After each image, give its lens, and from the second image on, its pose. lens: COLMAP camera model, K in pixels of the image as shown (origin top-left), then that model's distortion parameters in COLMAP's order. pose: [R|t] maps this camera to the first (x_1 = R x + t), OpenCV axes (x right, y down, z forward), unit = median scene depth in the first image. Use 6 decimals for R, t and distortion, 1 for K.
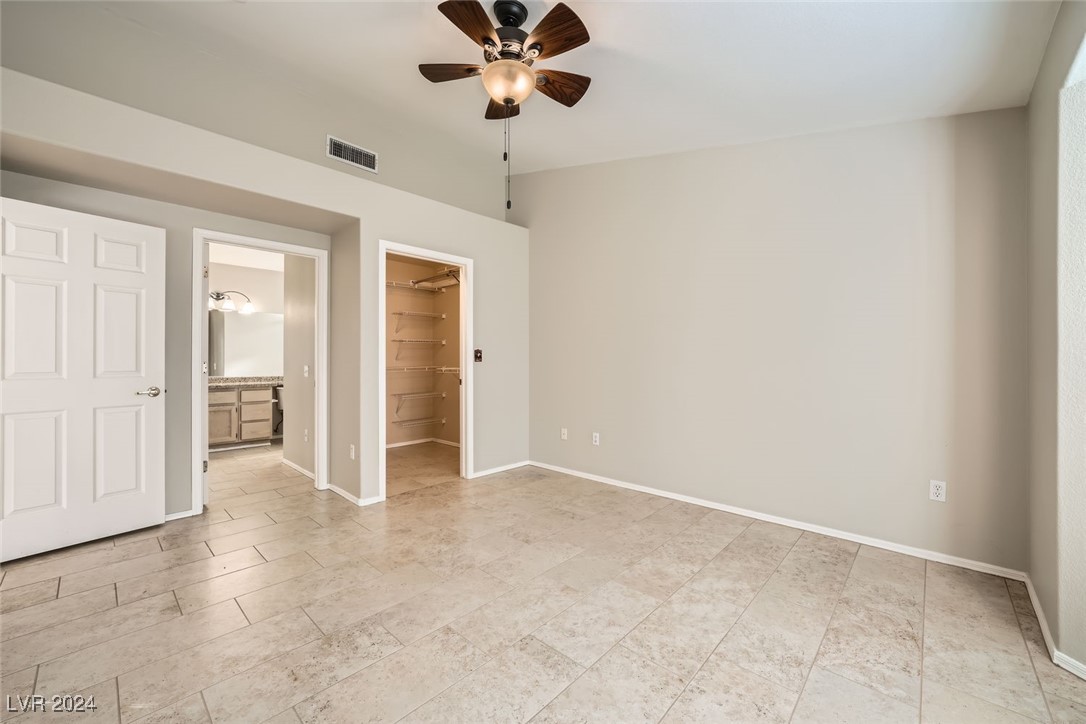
lens RADIAL K [[422.2, 0, 539.1], [0, 422.2, 362.3], [0, 0, 1]] dist [-0.012126, -0.000056]
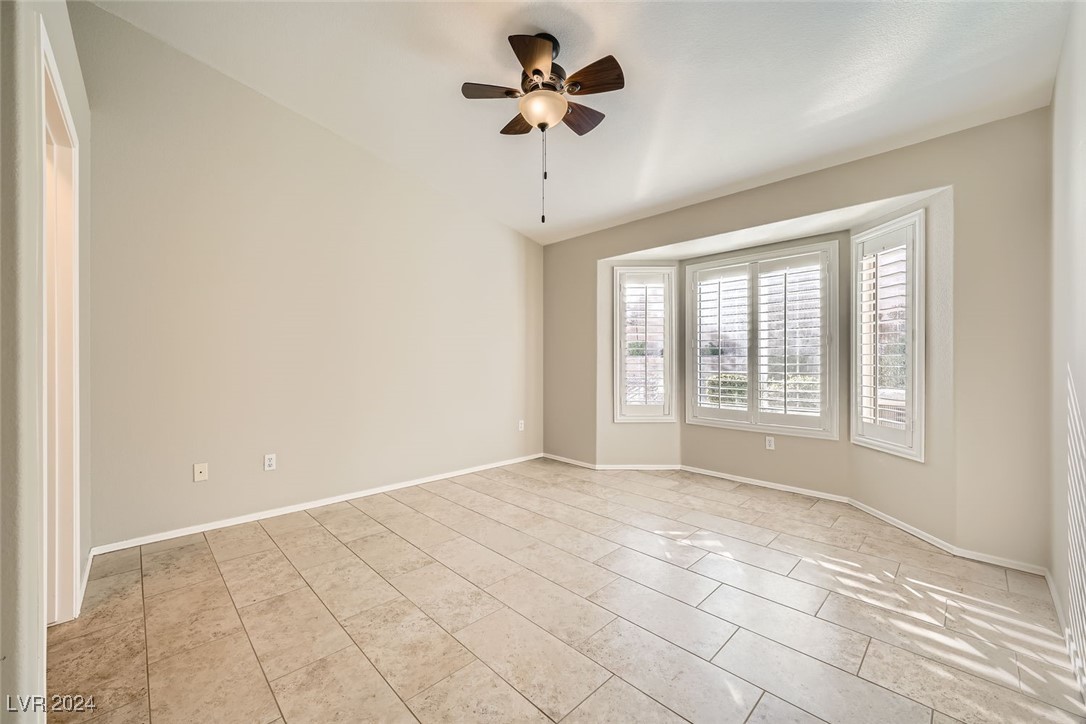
lens RADIAL K [[422.2, 0, 539.1], [0, 422.2, 360.1], [0, 0, 1]] dist [-0.012126, -0.000056]
pose [[0.050103, -0.002147, 0.998742, -0.841912], [0.003914, 0.999990, 0.001953, -0.002729], [-0.998736, 0.003811, 0.050111, 0.672056]]
